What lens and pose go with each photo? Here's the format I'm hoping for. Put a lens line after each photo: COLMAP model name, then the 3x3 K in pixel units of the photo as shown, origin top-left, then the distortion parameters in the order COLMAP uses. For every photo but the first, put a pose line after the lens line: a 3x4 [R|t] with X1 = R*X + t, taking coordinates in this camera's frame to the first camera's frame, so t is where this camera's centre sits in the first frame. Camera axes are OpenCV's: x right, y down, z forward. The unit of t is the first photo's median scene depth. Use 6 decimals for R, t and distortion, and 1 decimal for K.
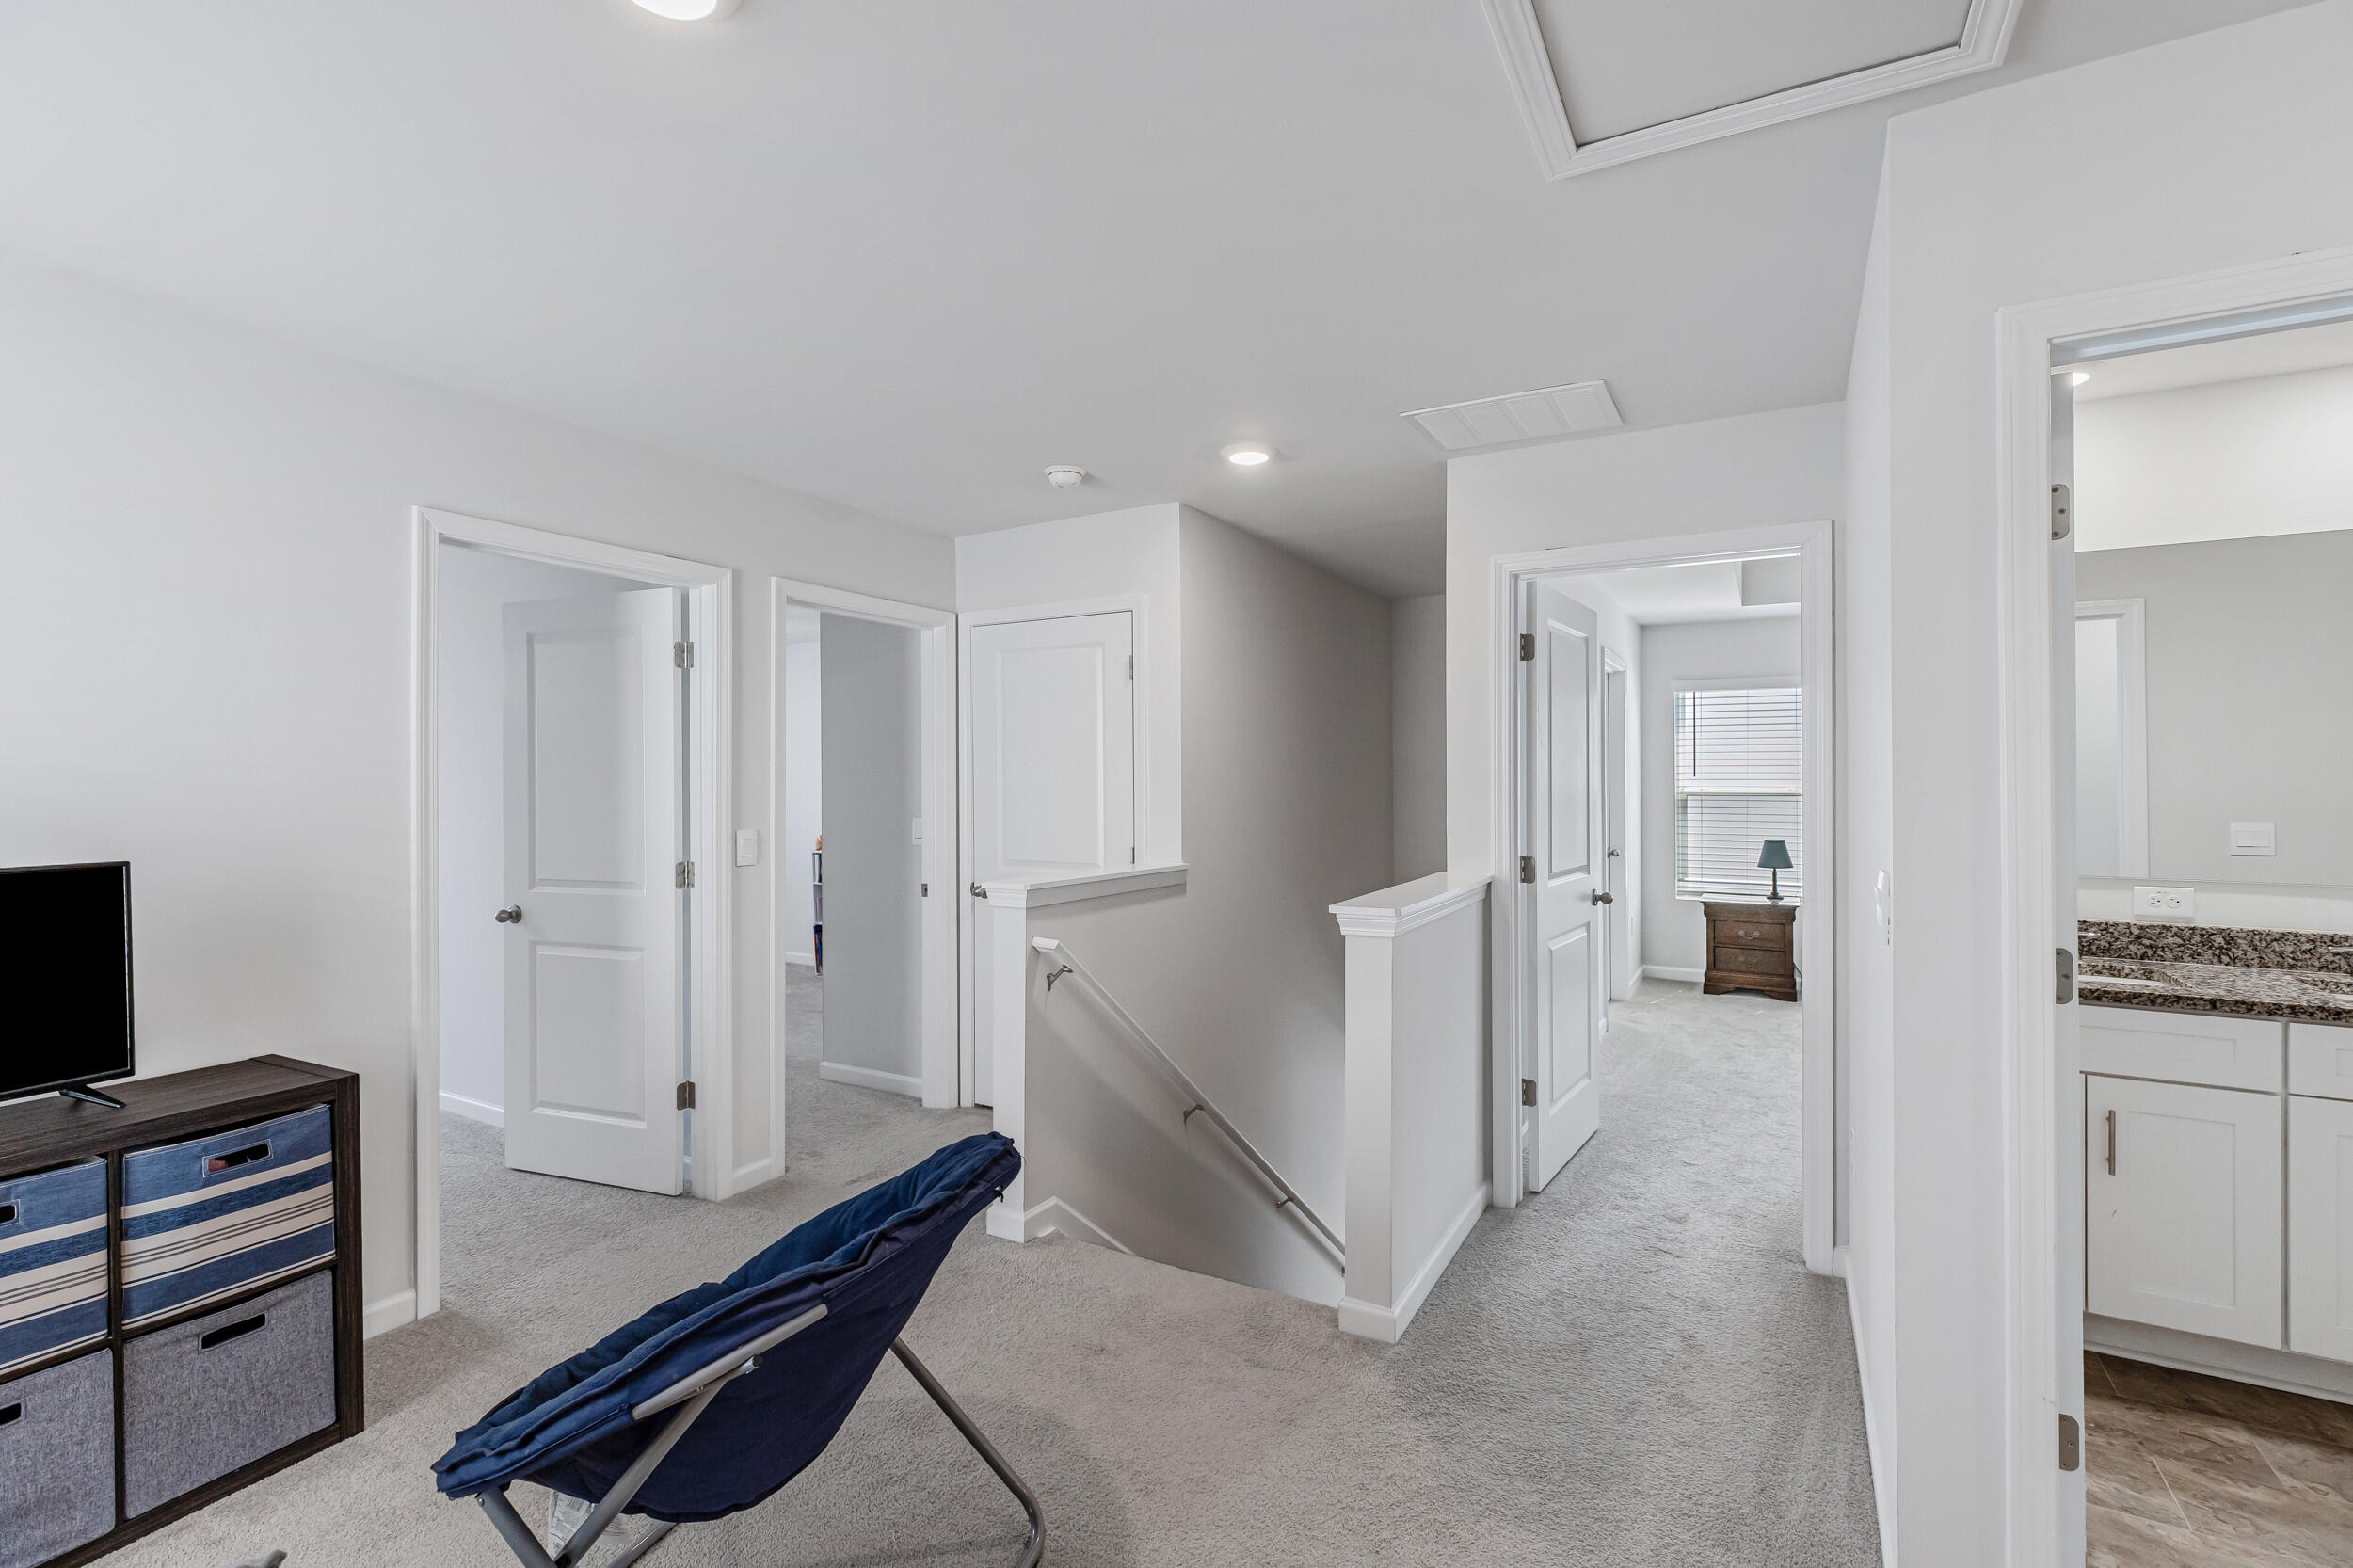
lens RADIAL K [[1057.3, 0, 1180.0], [0, 1057.3, 778.8], [0, 0, 1]] dist [-0.002389, 0.000343]
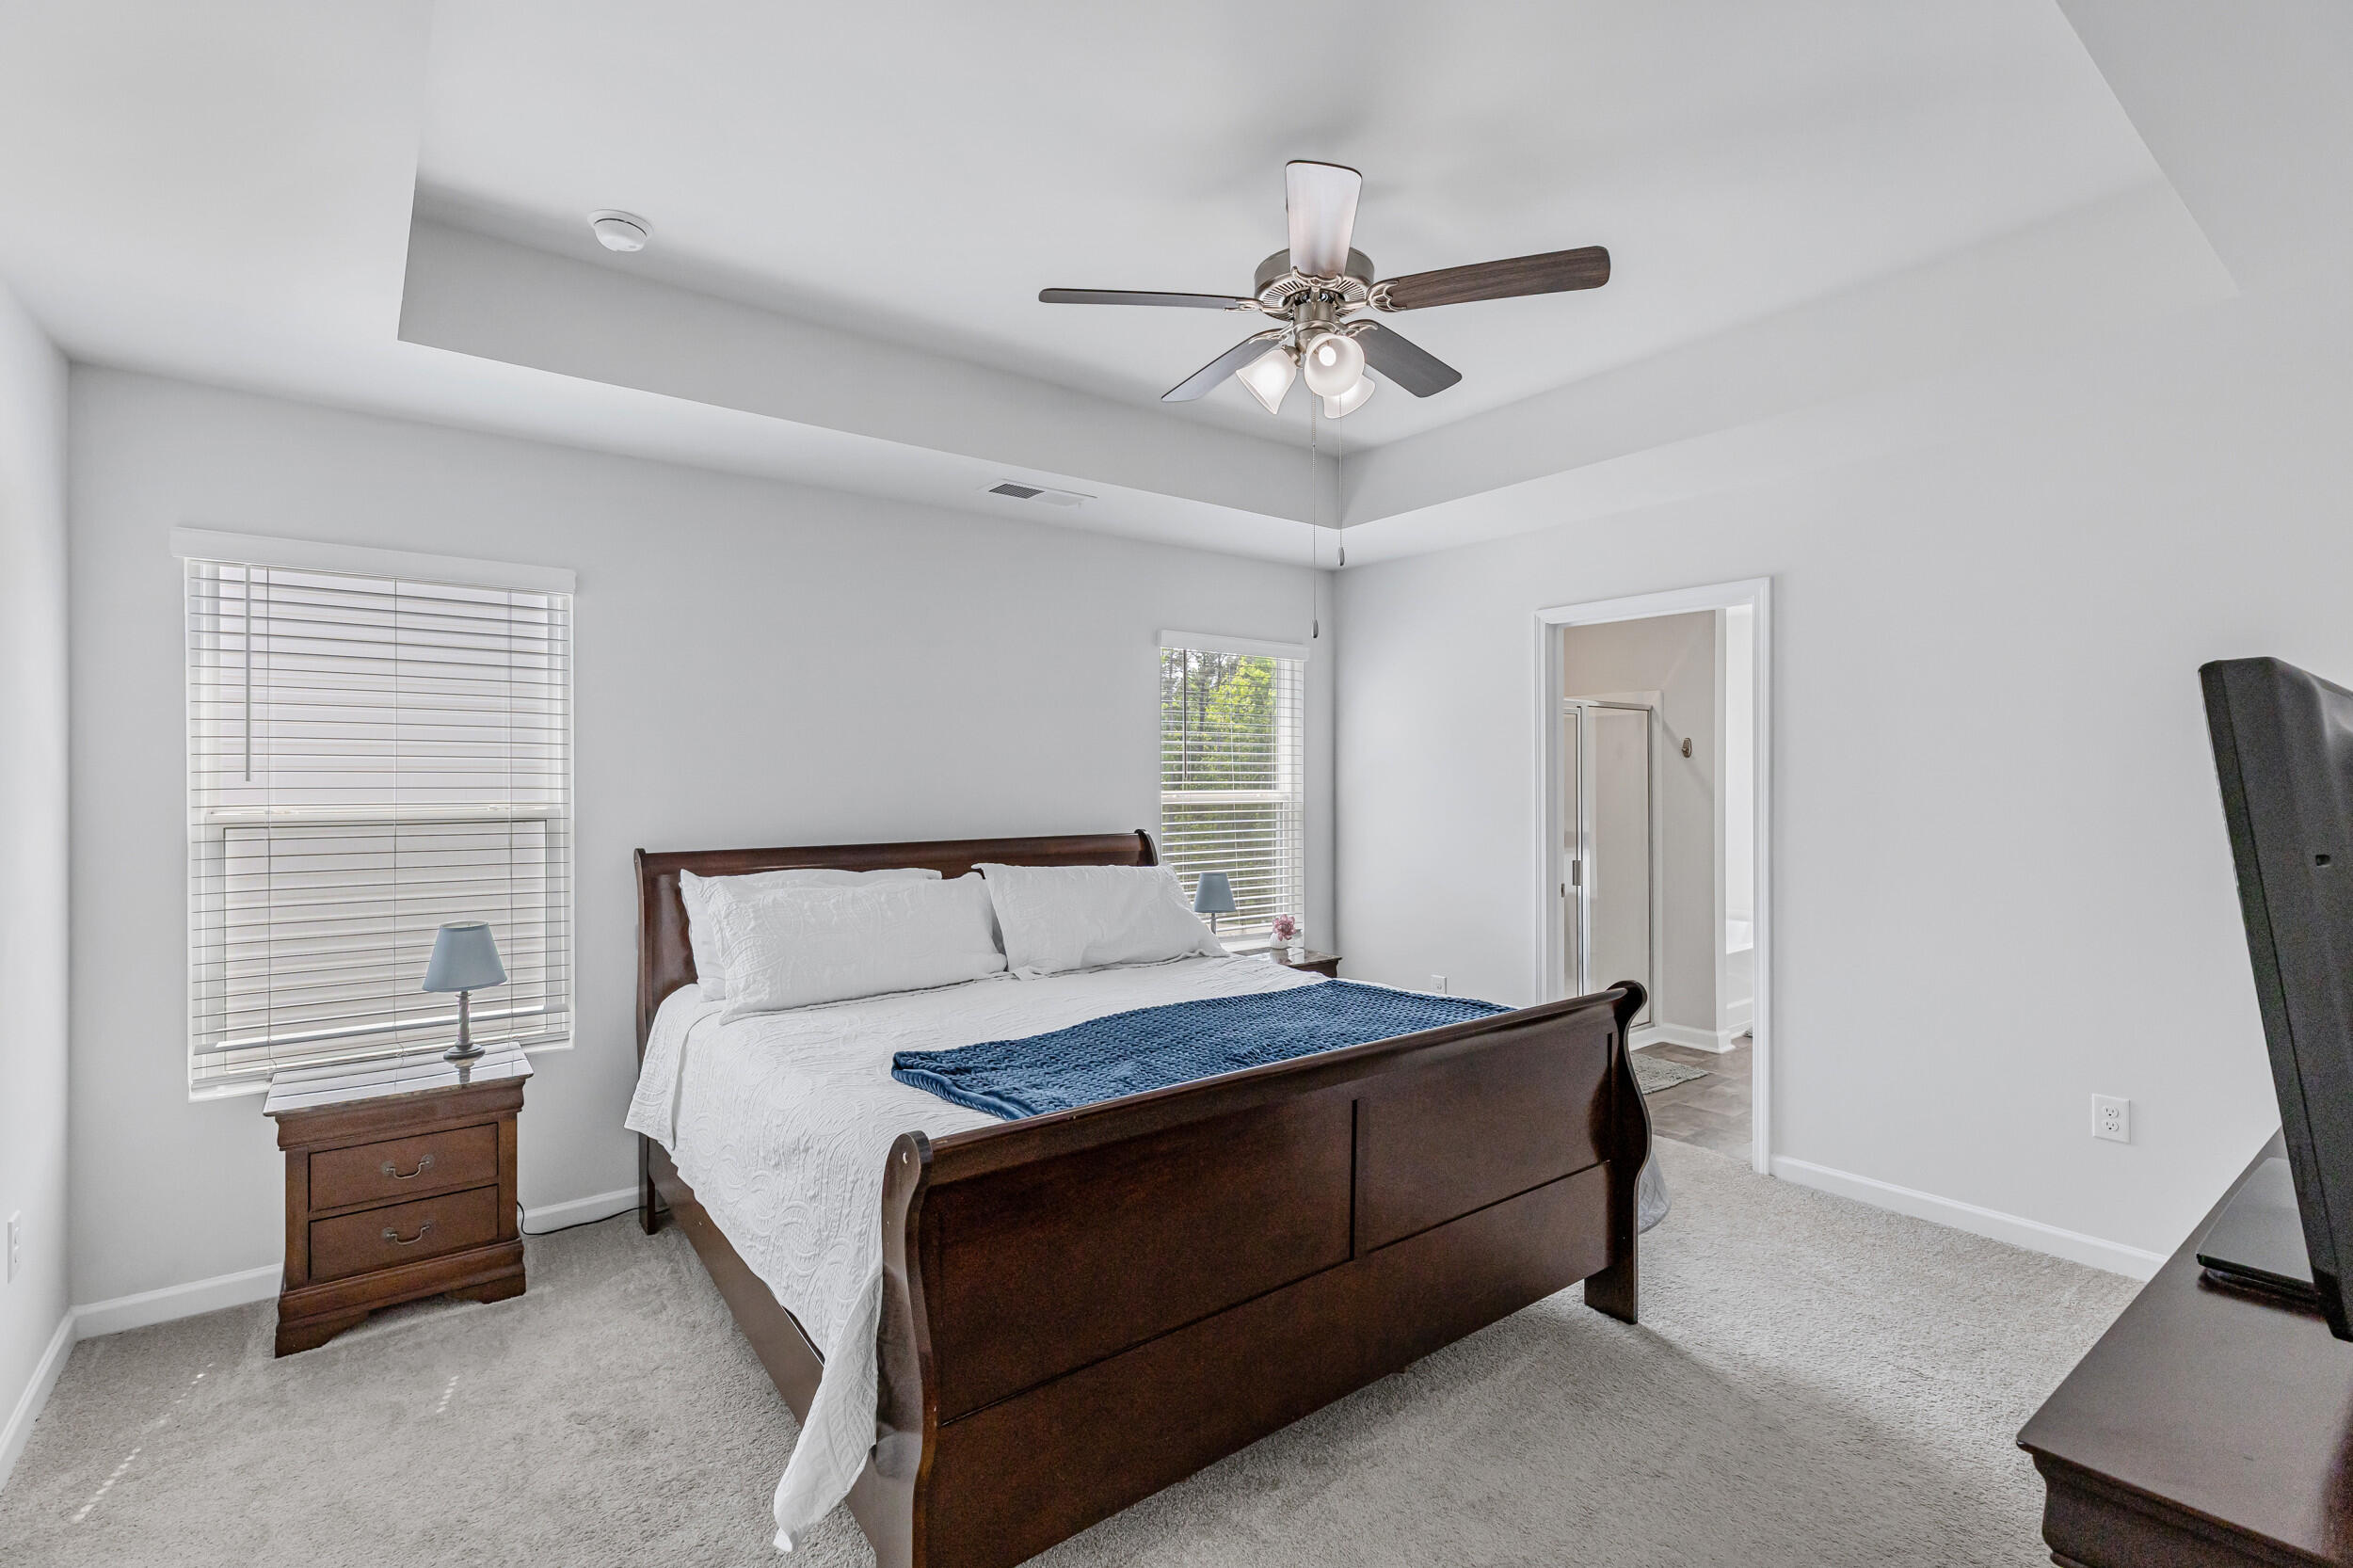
lens RADIAL K [[1057.3, 0, 1170.7], [0, 1057.3, 793.7], [0, 0, 1]] dist [-0.002389, 0.000343]
pose [[0.389828, -0.005427, 0.920872, 0.277528], [0.000749, 0.999984, 0.005576, 0.002473], [-0.920887, -0.001484, 0.389826, 0.566054]]
